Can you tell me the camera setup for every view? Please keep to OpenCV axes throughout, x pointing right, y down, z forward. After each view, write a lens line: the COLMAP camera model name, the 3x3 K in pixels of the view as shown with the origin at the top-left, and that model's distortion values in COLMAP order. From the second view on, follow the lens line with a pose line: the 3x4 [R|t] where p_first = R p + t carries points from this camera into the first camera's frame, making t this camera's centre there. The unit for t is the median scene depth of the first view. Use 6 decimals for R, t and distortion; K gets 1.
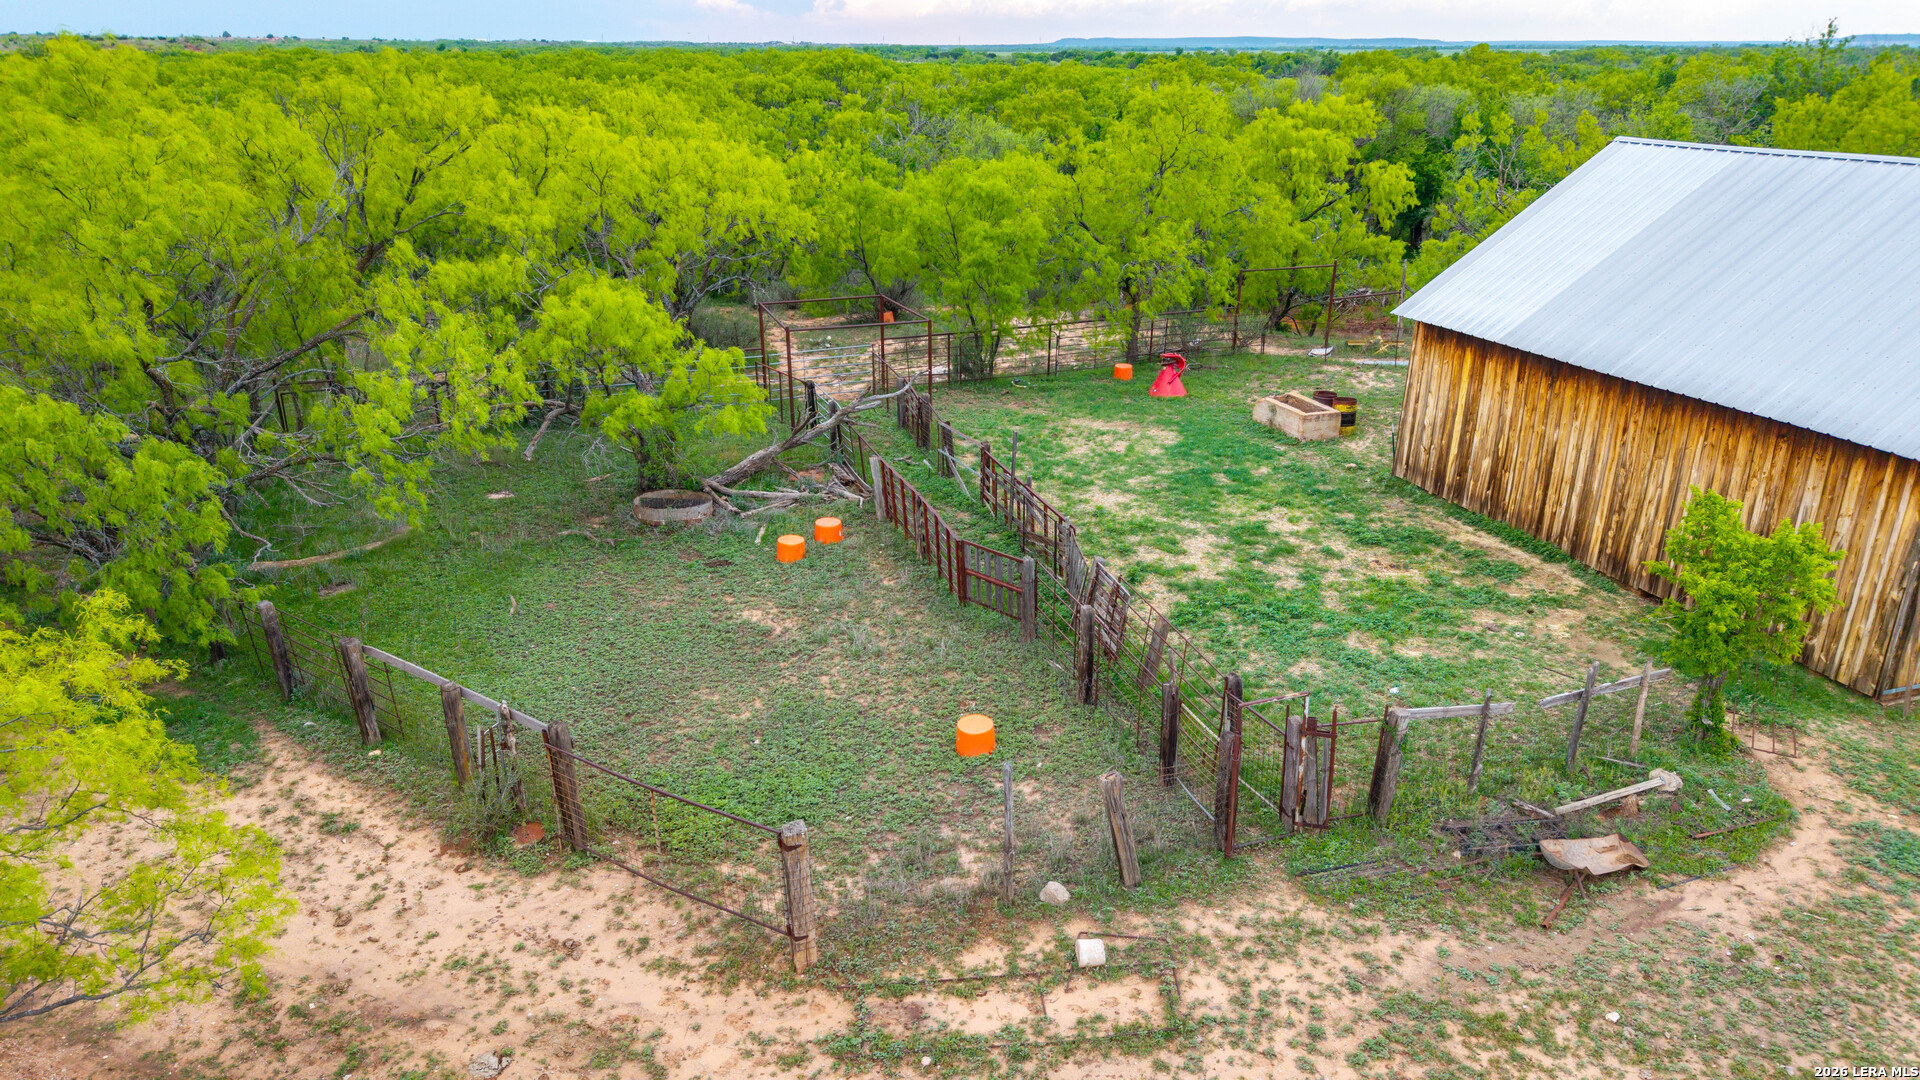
lens RADIAL K [[1297.3, 0, 969.6], [0, 1297.3, 546.0], [0, 0, 1]] dist [0.017569, -0.003695]
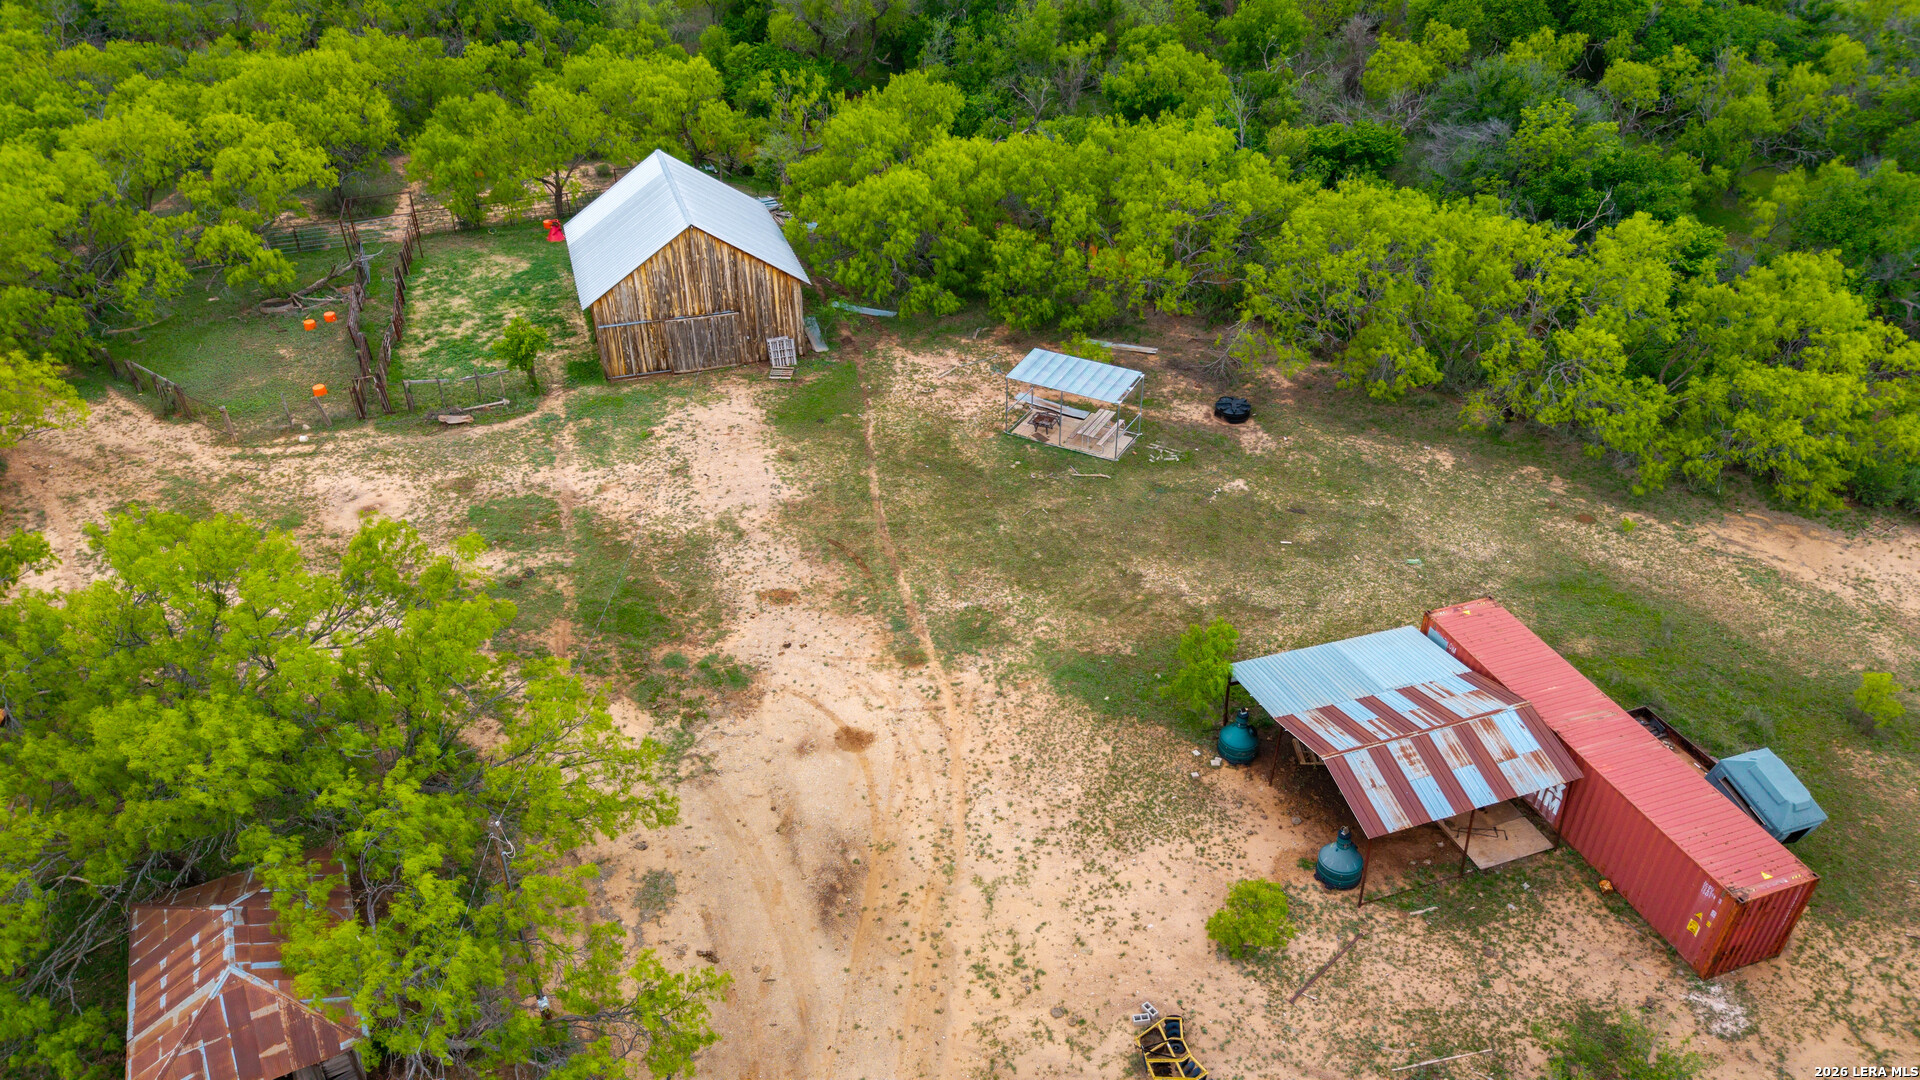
lens RADIAL K [[1297.3, 0, 949.8], [0, 1297.3, 543.4], [0, 0, 1]] dist [0.017569, -0.003695]
pose [[0.999956, 0.002238, -0.009069, 1.730372], [-0.000178, 0.975270, 0.221016, -0.219445], [0.009340, -0.221005, 0.975228, -2.442771]]
